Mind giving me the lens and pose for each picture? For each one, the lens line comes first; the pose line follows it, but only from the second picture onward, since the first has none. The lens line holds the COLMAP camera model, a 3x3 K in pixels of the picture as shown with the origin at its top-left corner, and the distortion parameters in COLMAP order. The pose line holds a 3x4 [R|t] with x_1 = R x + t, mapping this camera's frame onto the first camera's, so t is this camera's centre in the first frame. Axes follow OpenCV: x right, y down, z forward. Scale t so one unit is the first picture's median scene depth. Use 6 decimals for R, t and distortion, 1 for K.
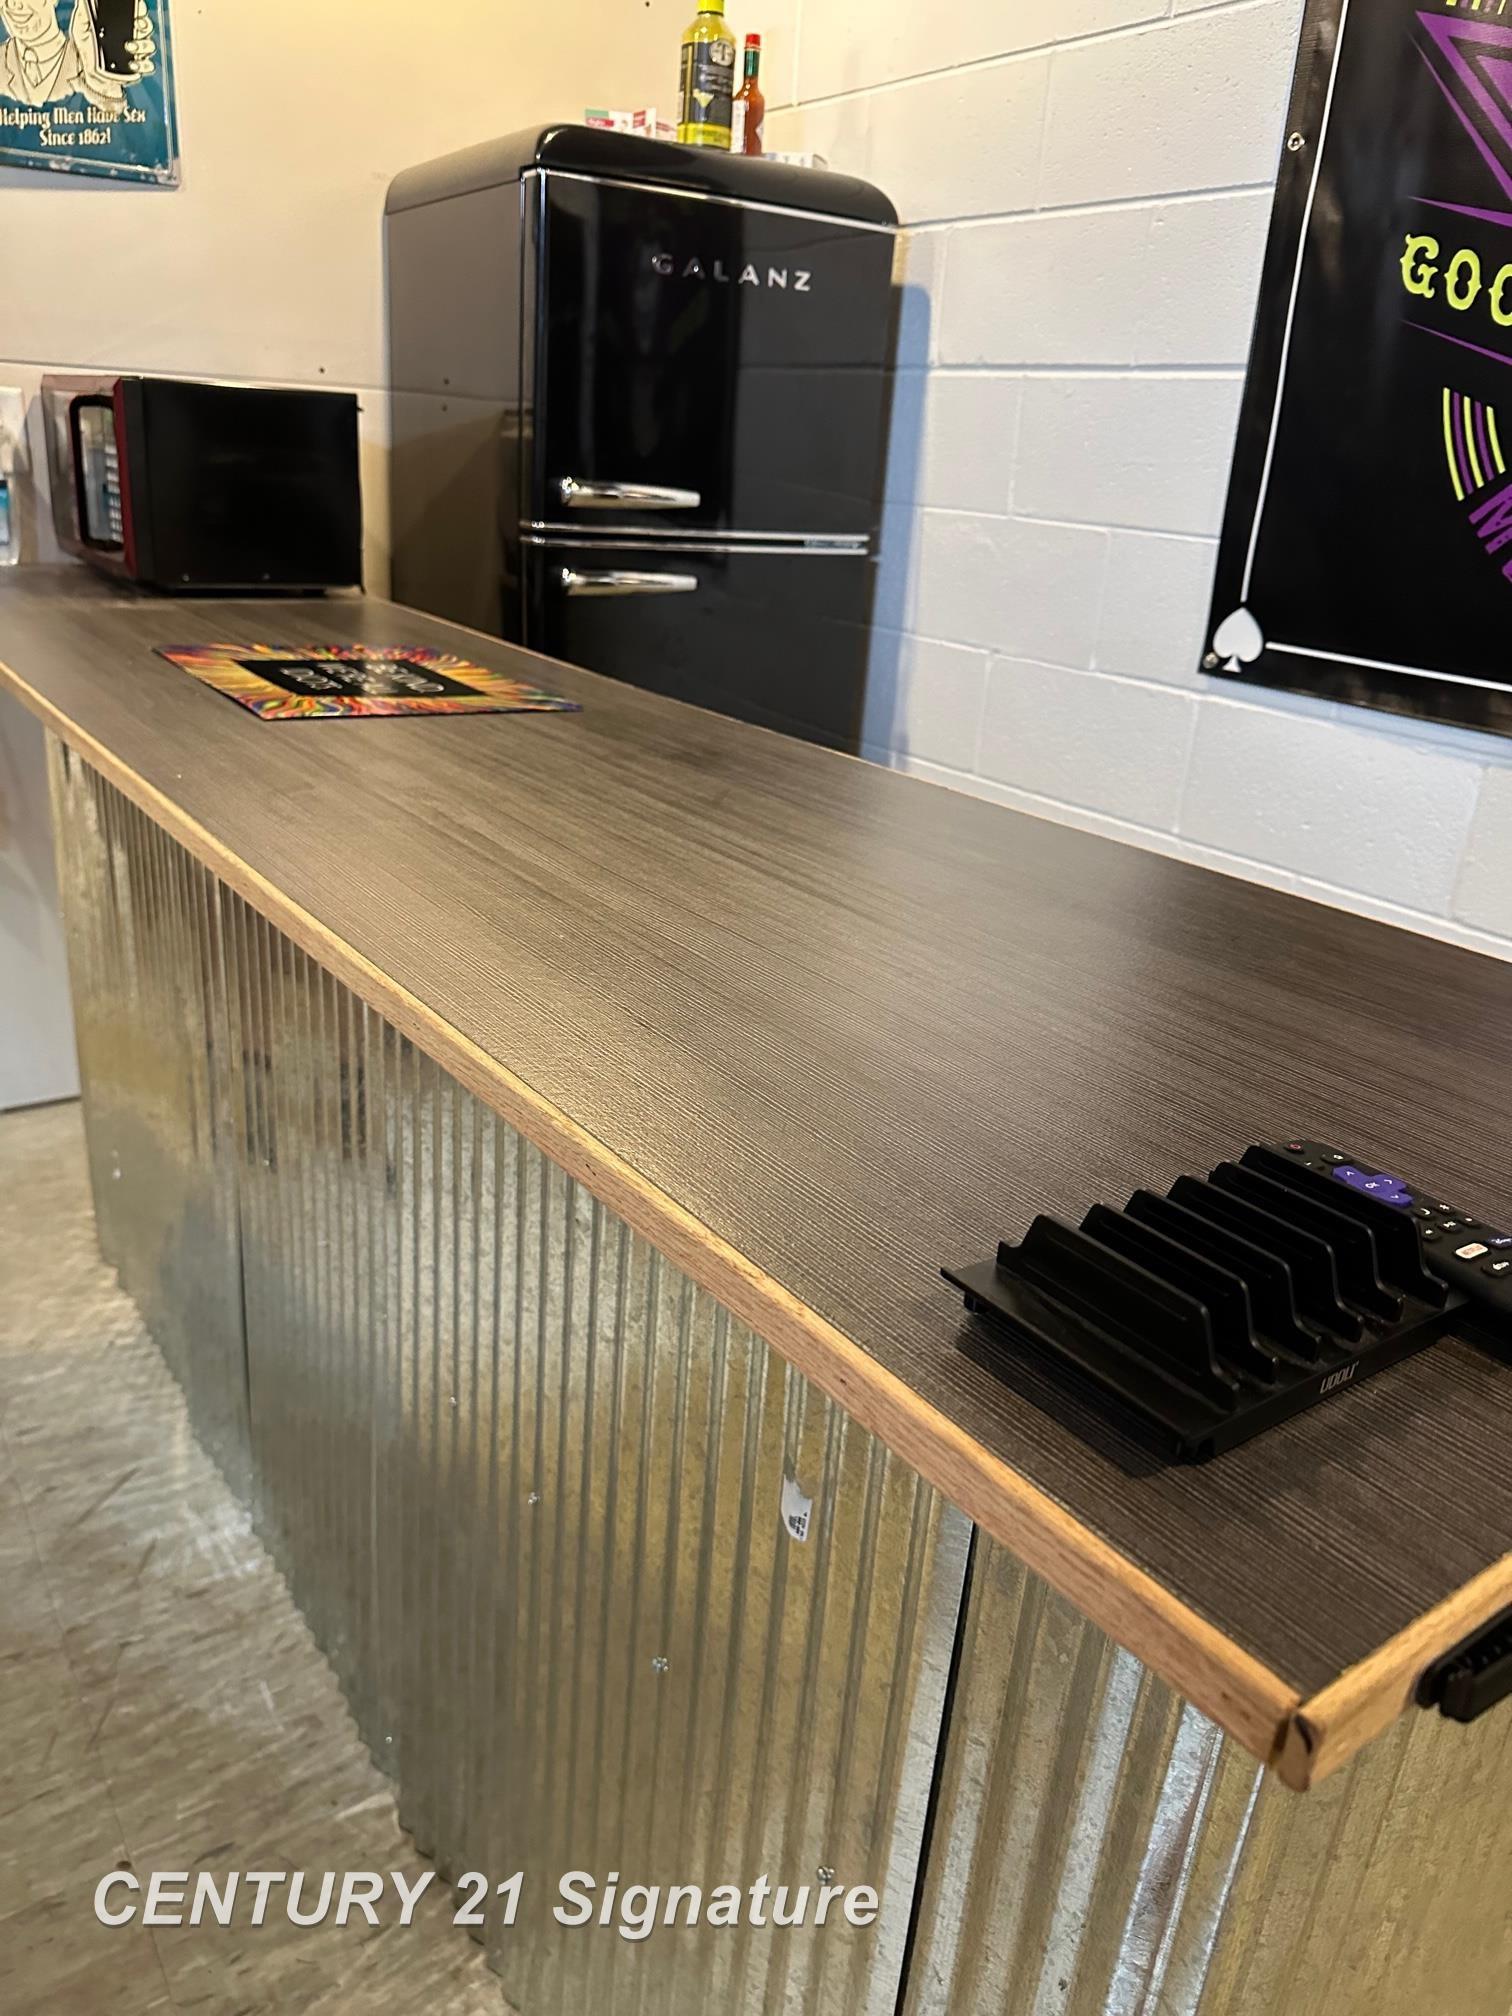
lens RADIAL K [[1430.4, 0, 754.1], [0, 1430.4, 1007.0], [0, 0, 1]] dist [-0.000831, -0.001641]
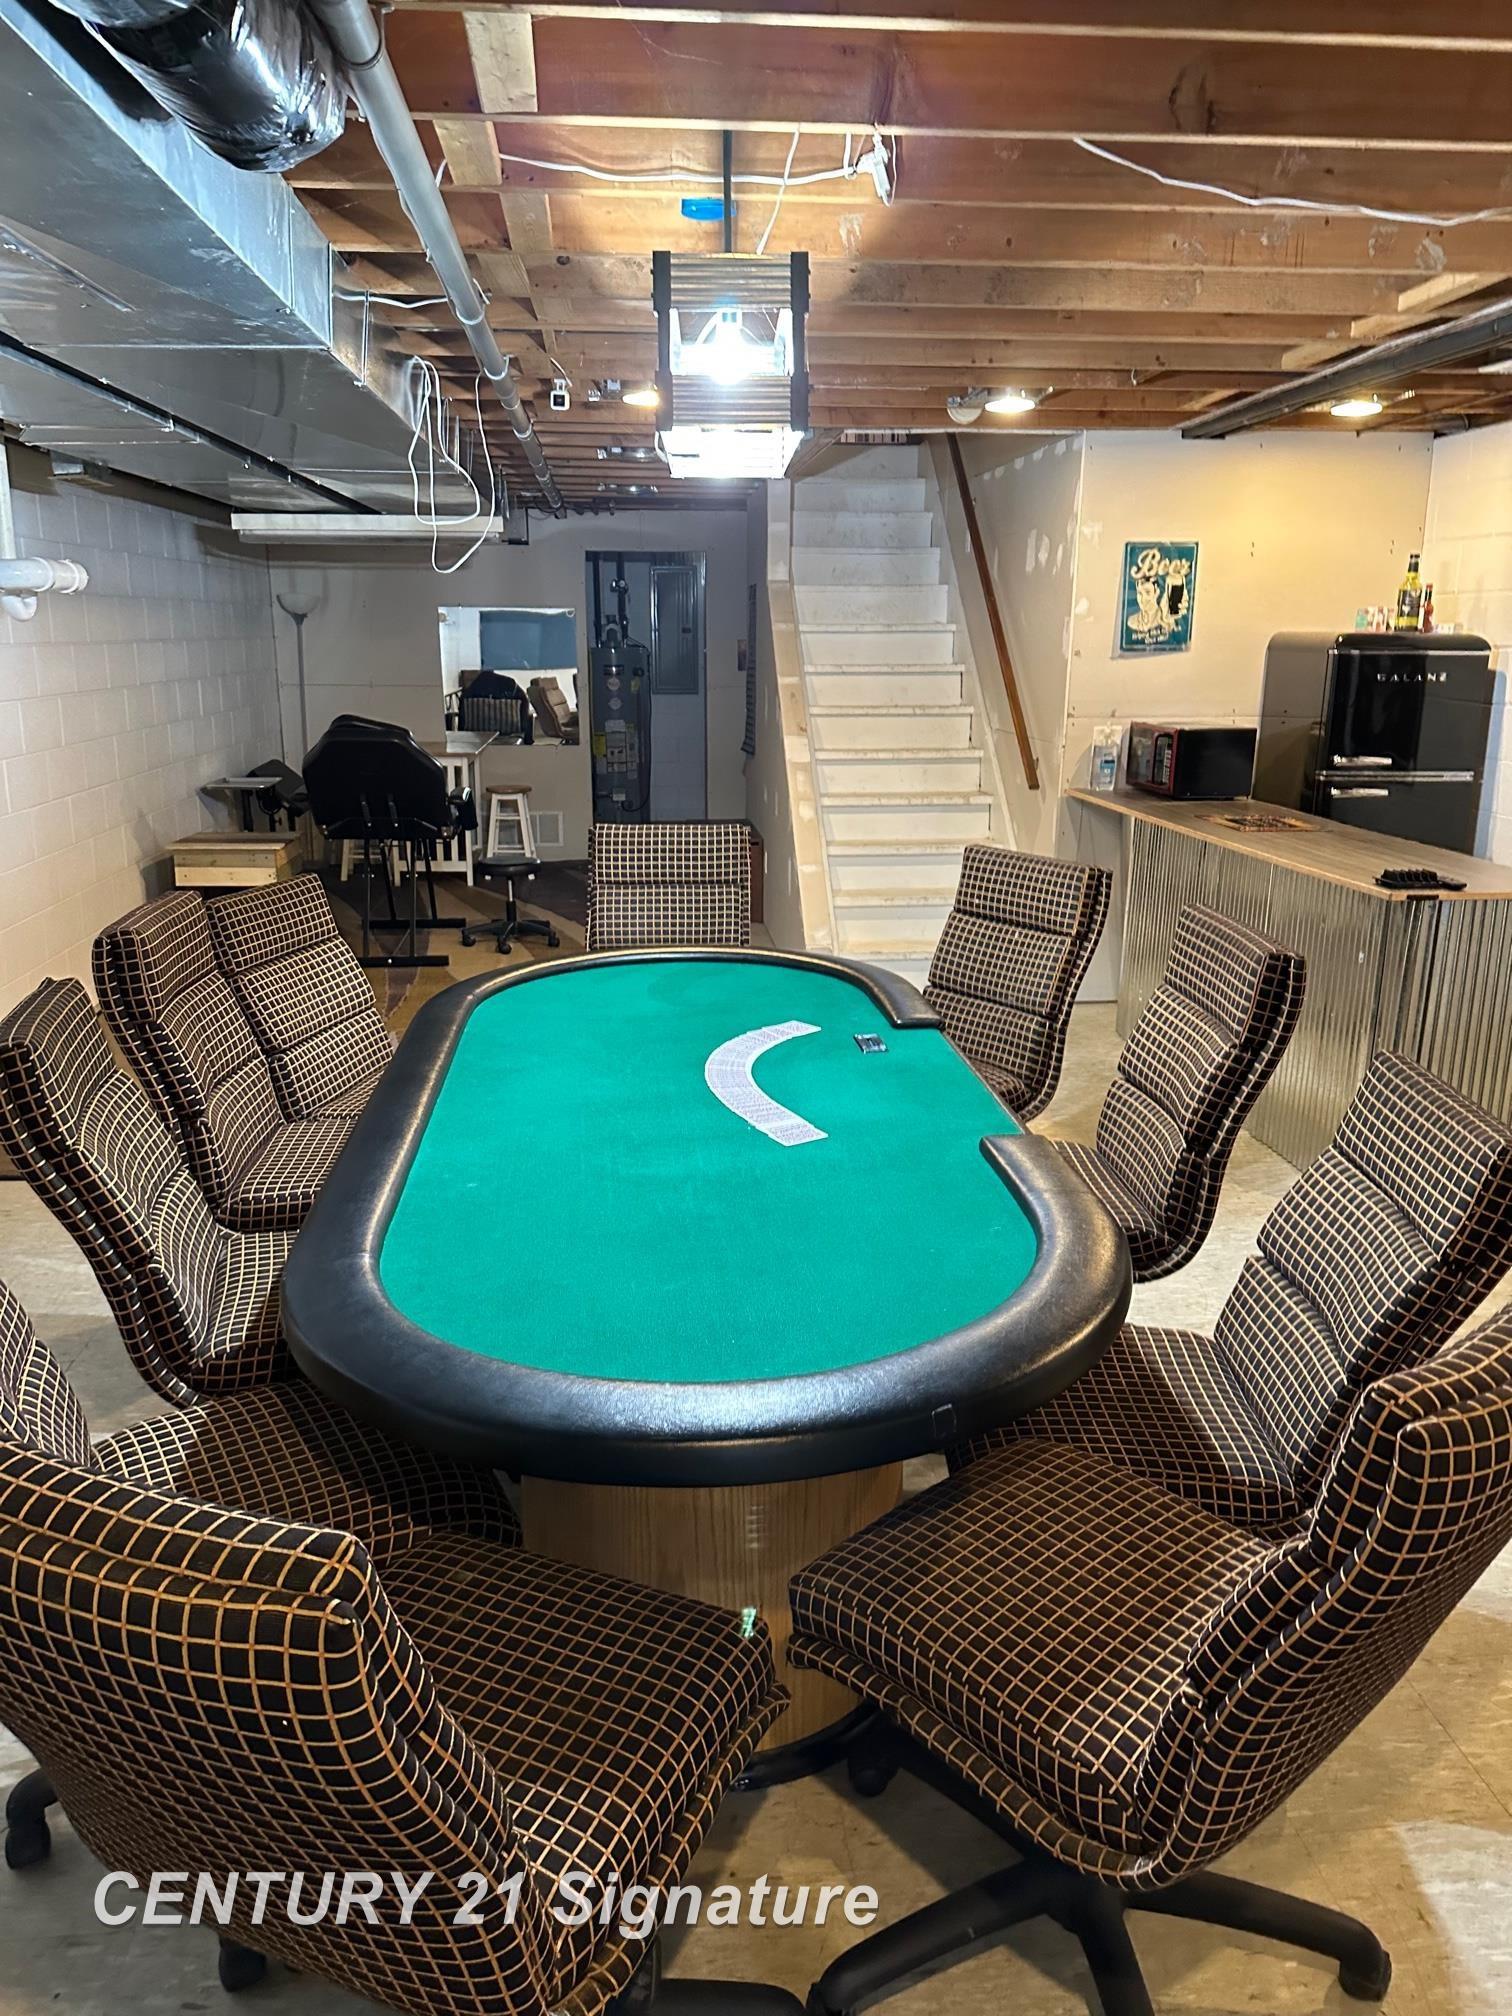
lens RADIAL K [[1430.4, 0, 748.9], [0, 1430.4, 1007.0], [0, 0, 1]] dist [-0.000831, -0.001641]
pose [[0.865651, 0.062796, -0.496694, 0.257234], [-0.130273, 0.986180, -0.102362, 0.472380], [0.483402, 0.153315, 0.861868, -1.636371]]
